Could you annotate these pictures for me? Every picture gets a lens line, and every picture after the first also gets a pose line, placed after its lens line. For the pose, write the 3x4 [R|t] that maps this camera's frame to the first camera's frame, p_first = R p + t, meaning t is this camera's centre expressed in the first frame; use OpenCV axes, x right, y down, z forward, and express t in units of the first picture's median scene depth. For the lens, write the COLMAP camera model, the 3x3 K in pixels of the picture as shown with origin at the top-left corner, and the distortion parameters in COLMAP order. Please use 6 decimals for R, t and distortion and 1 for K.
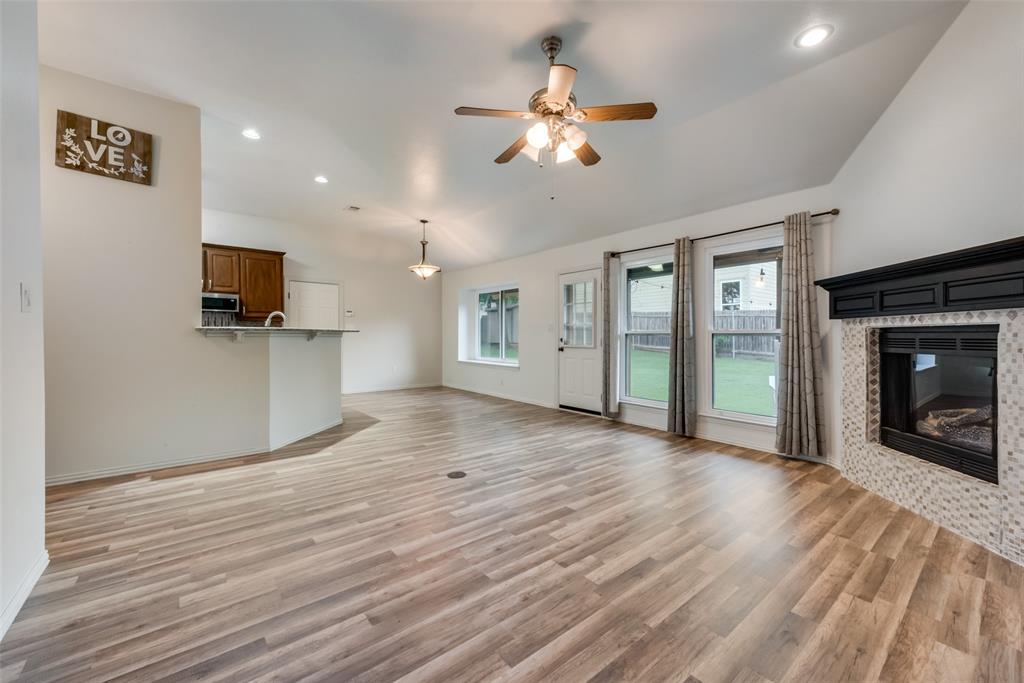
lens RADIAL K [[405.4, 0, 518.3], [0, 405.4, 335.9], [0, 0, 1]] dist [0.015711, -0.008773]
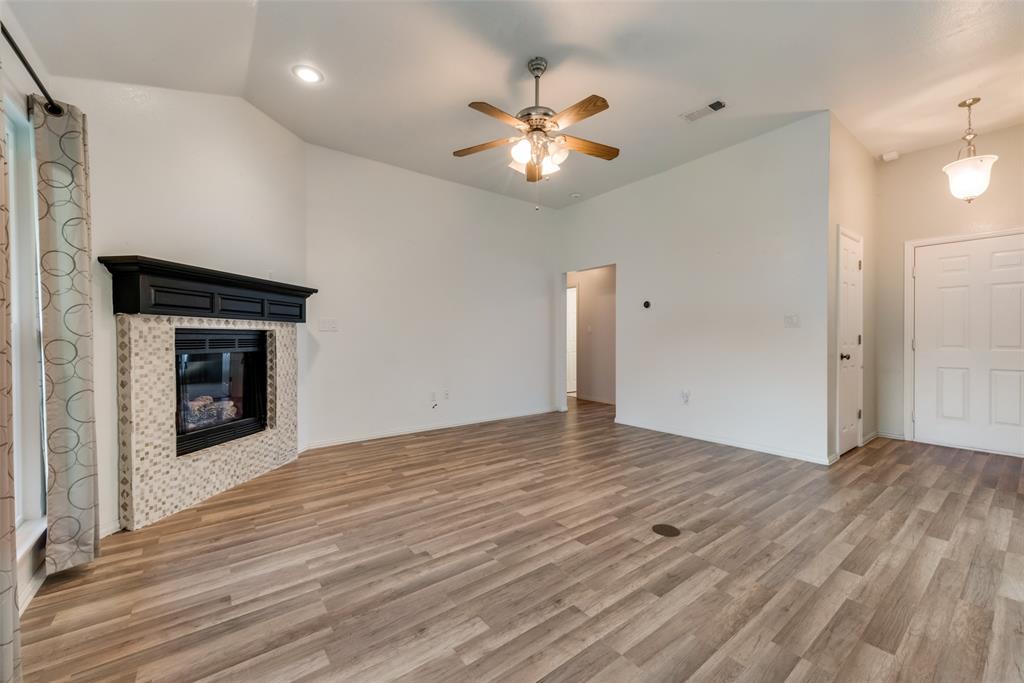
lens RADIAL K [[405.4, 0, 518.3], [0, 405.4, 335.9], [0, 0, 1]] dist [0.015711, -0.008773]
pose [[-0.999686, -0.001276, 0.025017, 0.115151], [-0.001330, 0.999997, -0.002133, -0.002606], [-0.025014, -0.002166, -0.999685, 2.113806]]
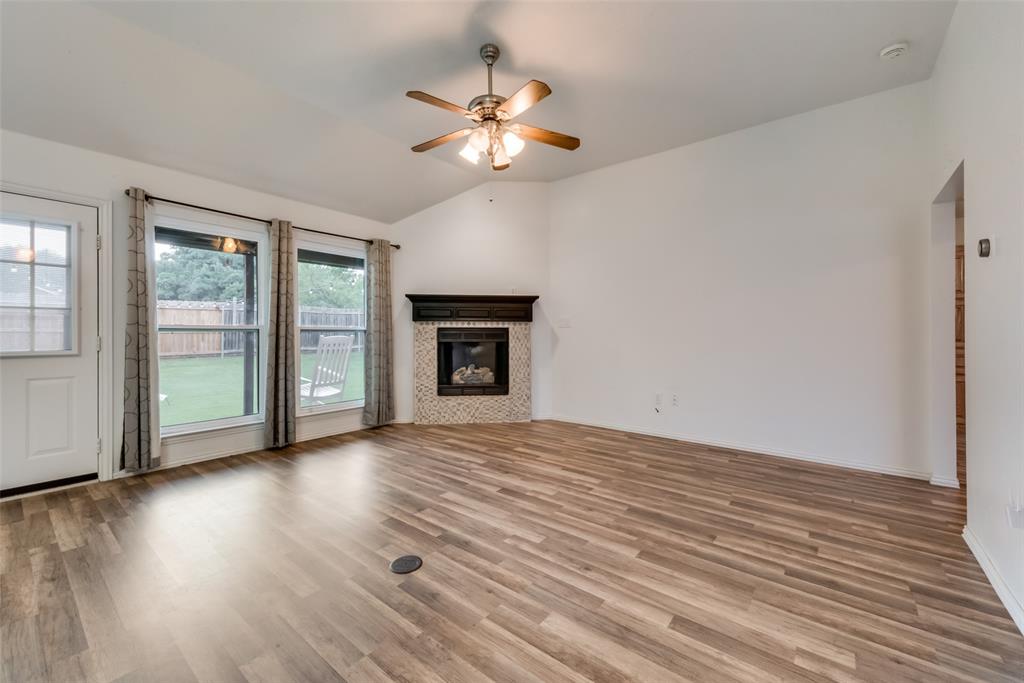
lens RADIAL K [[405.4, 0, 518.3], [0, 405.4, 335.9], [0, 0, 1]] dist [0.015711, -0.008773]
pose [[-0.217586, -0.011943, 0.975968, -0.947955], [-0.002026, 0.999929, 0.011784, -0.007237], [-0.976039, 0.000586, -0.217594, 1.181685]]
